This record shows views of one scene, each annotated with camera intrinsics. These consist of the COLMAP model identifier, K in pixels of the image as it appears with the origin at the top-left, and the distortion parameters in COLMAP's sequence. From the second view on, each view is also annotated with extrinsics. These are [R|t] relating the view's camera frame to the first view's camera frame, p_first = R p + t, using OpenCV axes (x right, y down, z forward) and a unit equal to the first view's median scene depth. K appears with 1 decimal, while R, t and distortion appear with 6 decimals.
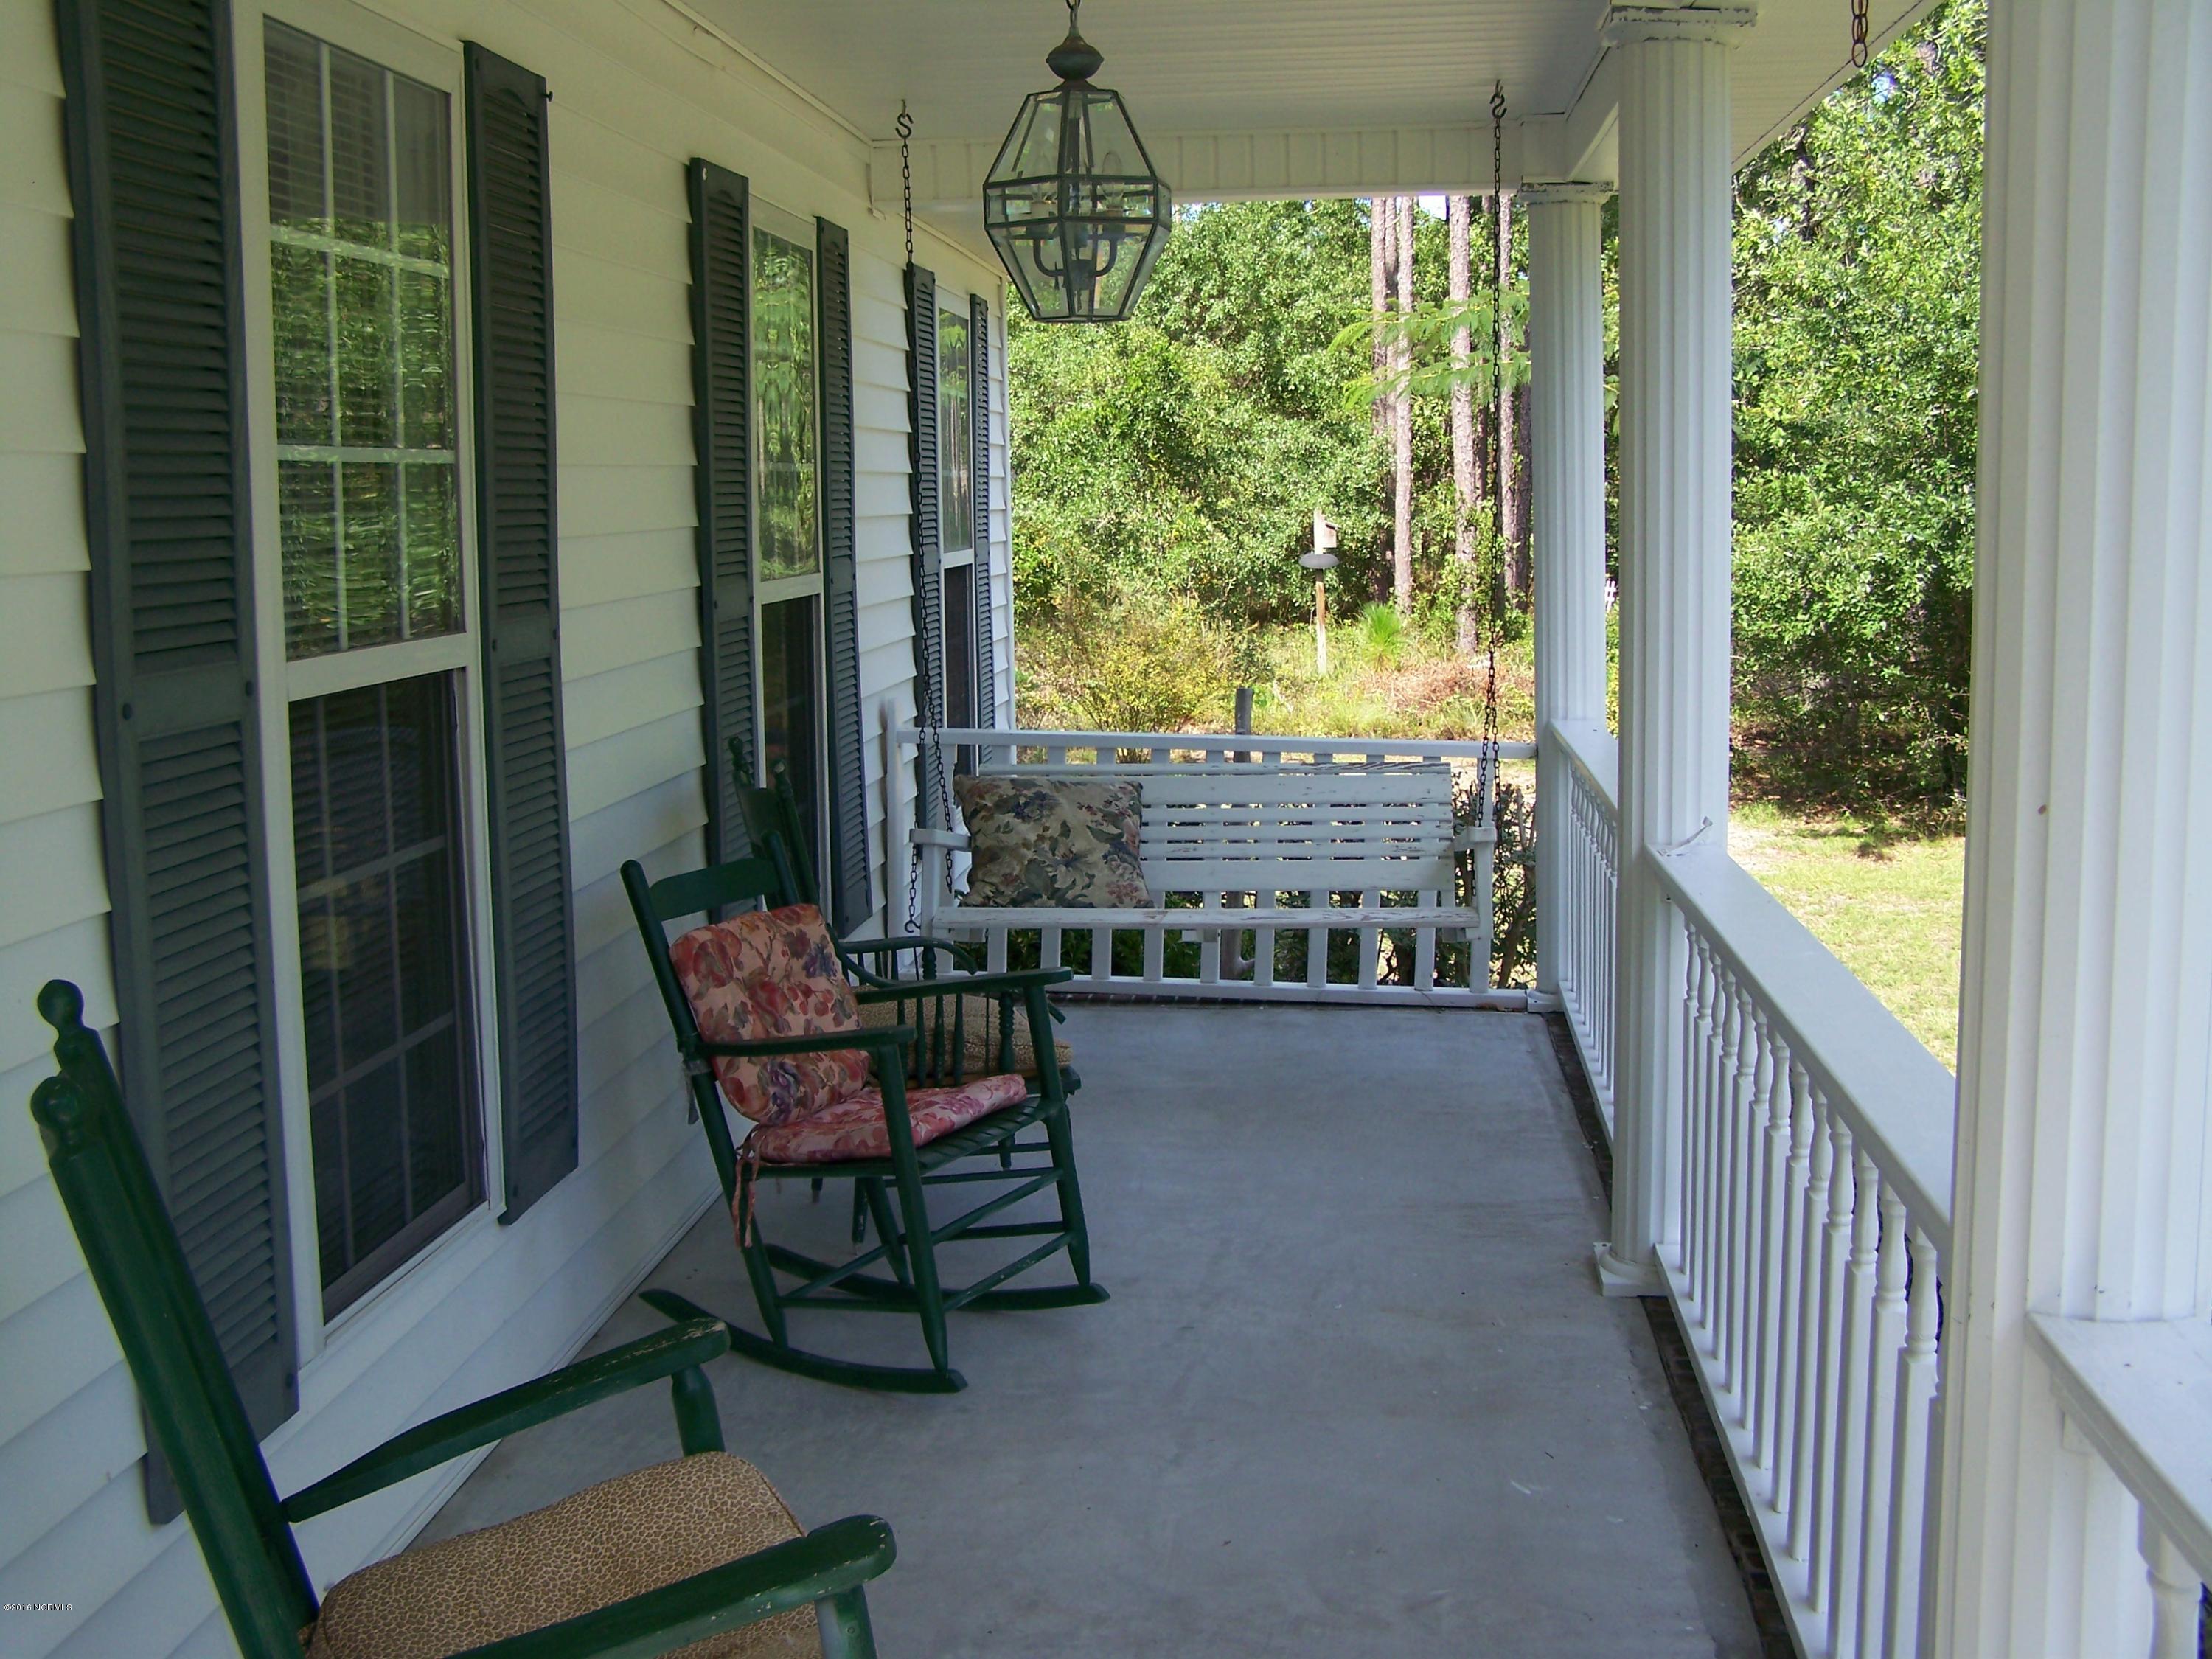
lens RADIAL K [[2508.1, 0, 1050.5], [0, 2508.1, 818.2], [0, 0, 1]] dist [-0.185817, 0.312212]
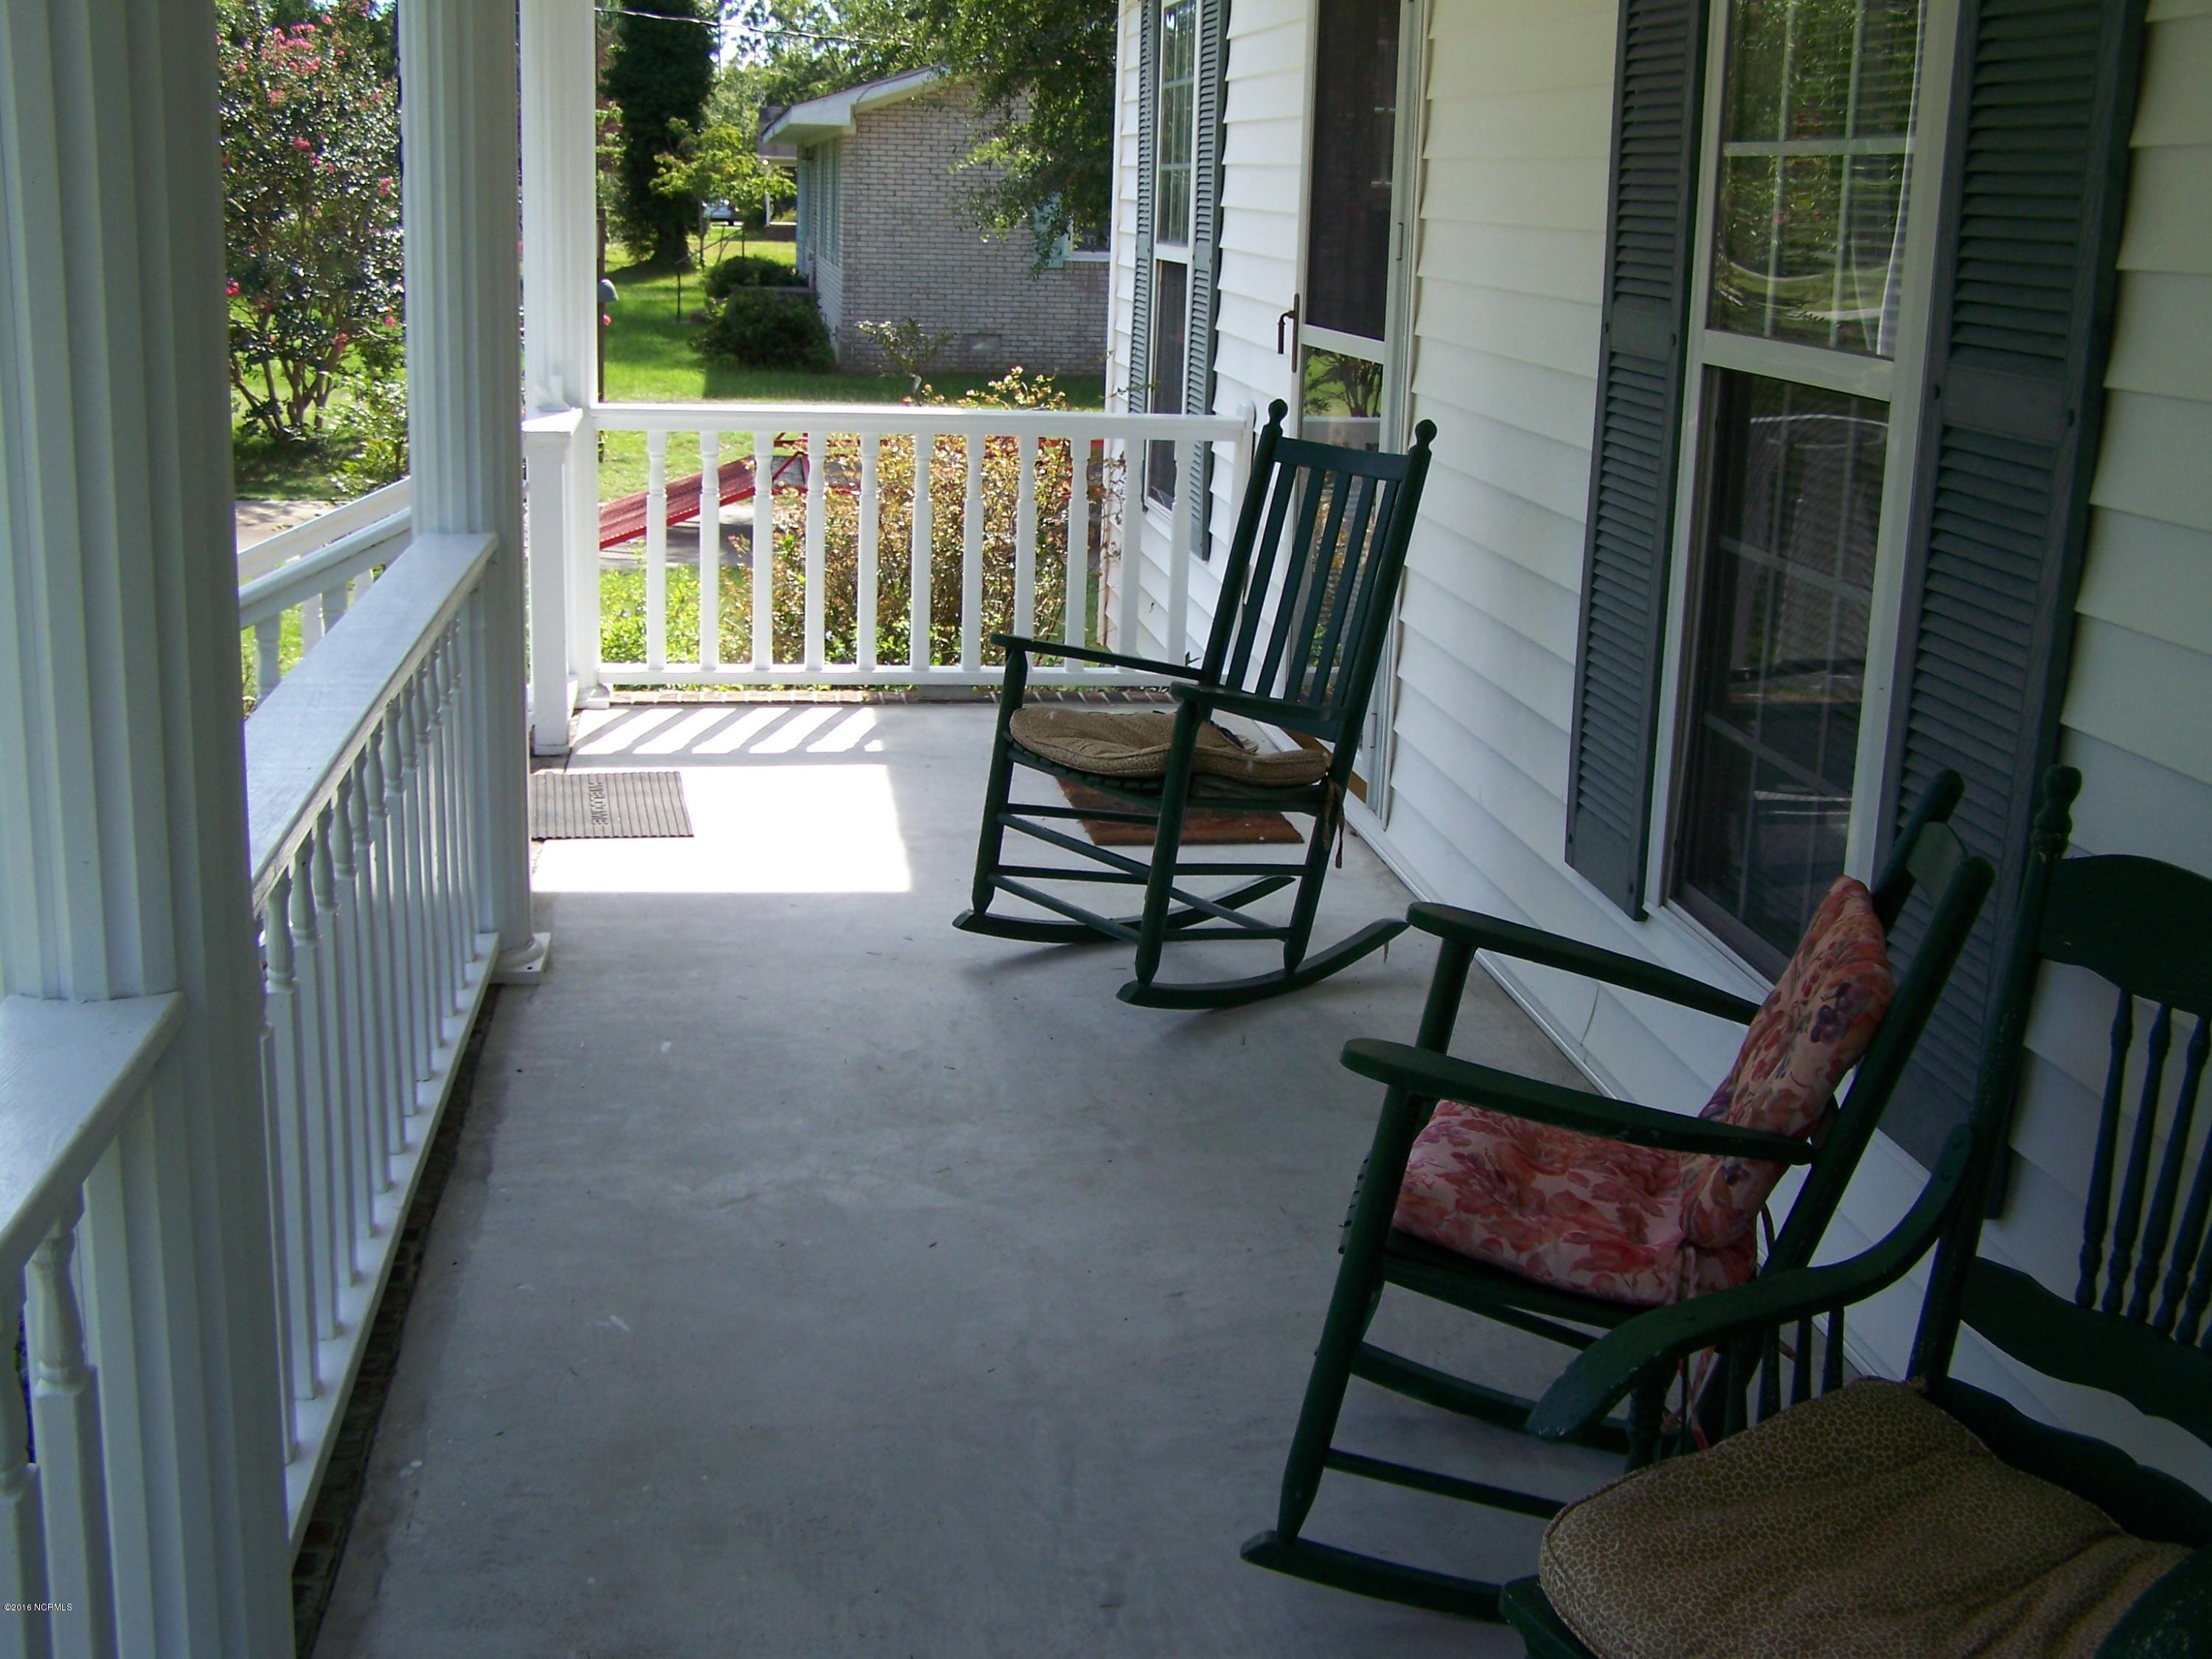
lens RADIAL K [[2508.1, 0, 1050.5], [0, 2508.1, 818.2], [0, 0, 1]] dist [-0.185817, 0.312212]
pose [[-0.971853, 0.041665, -0.231873, 0.248335], [-0.047414, 0.929505, 0.365750, -0.231695], [0.230766, 0.366449, -0.901367, 1.831653]]
